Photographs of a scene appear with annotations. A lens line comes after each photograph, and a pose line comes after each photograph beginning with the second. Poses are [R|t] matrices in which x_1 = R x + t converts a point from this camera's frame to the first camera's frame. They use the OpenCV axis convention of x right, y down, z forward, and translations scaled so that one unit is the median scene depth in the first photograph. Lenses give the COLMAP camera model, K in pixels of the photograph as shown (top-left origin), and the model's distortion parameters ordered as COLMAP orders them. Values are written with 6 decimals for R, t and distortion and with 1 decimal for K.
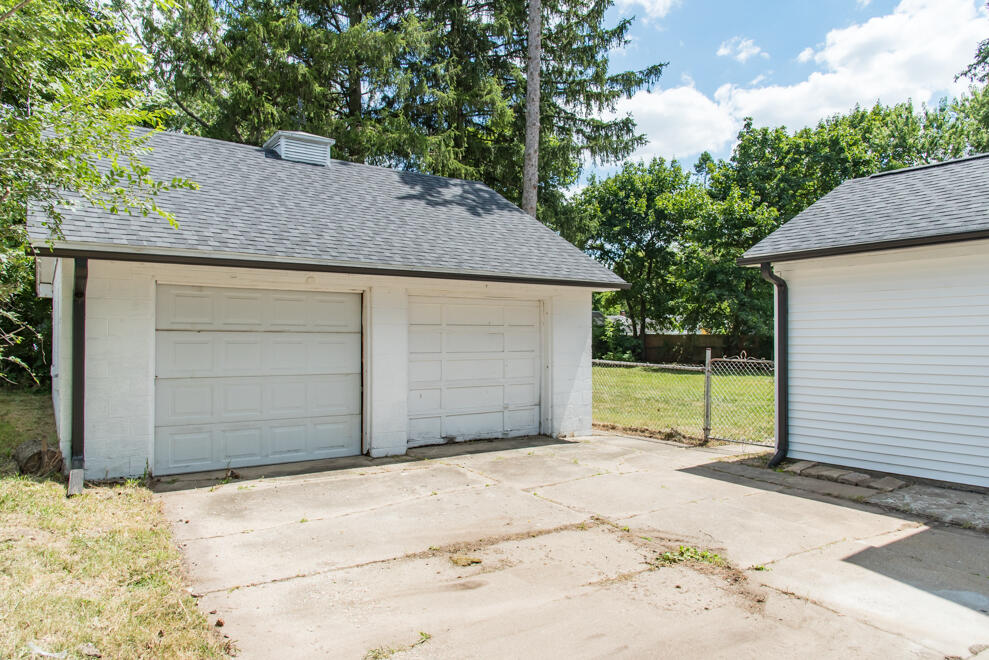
lens RADIAL K [[678.9, 0, 492.6], [0, 678.9, 328.9], [0, 0, 1]] dist [0.009831, -0.003988]
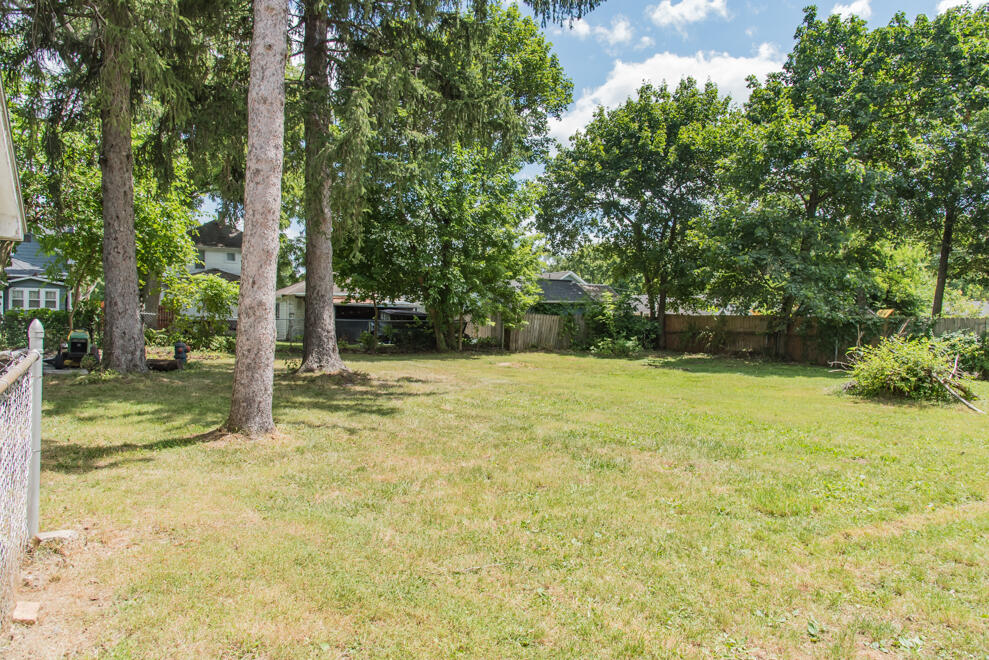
lens RADIAL K [[678.9, 0, 496.0], [0, 678.9, 333.5], [0, 0, 1]] dist [0.009831, -0.003988]
pose [[0.996854, 0.014782, -0.077865, 0.111976], [-0.011870, 0.999217, 0.037738, 0.002909], [0.078362, -0.036695, 0.996249, 0.263406]]
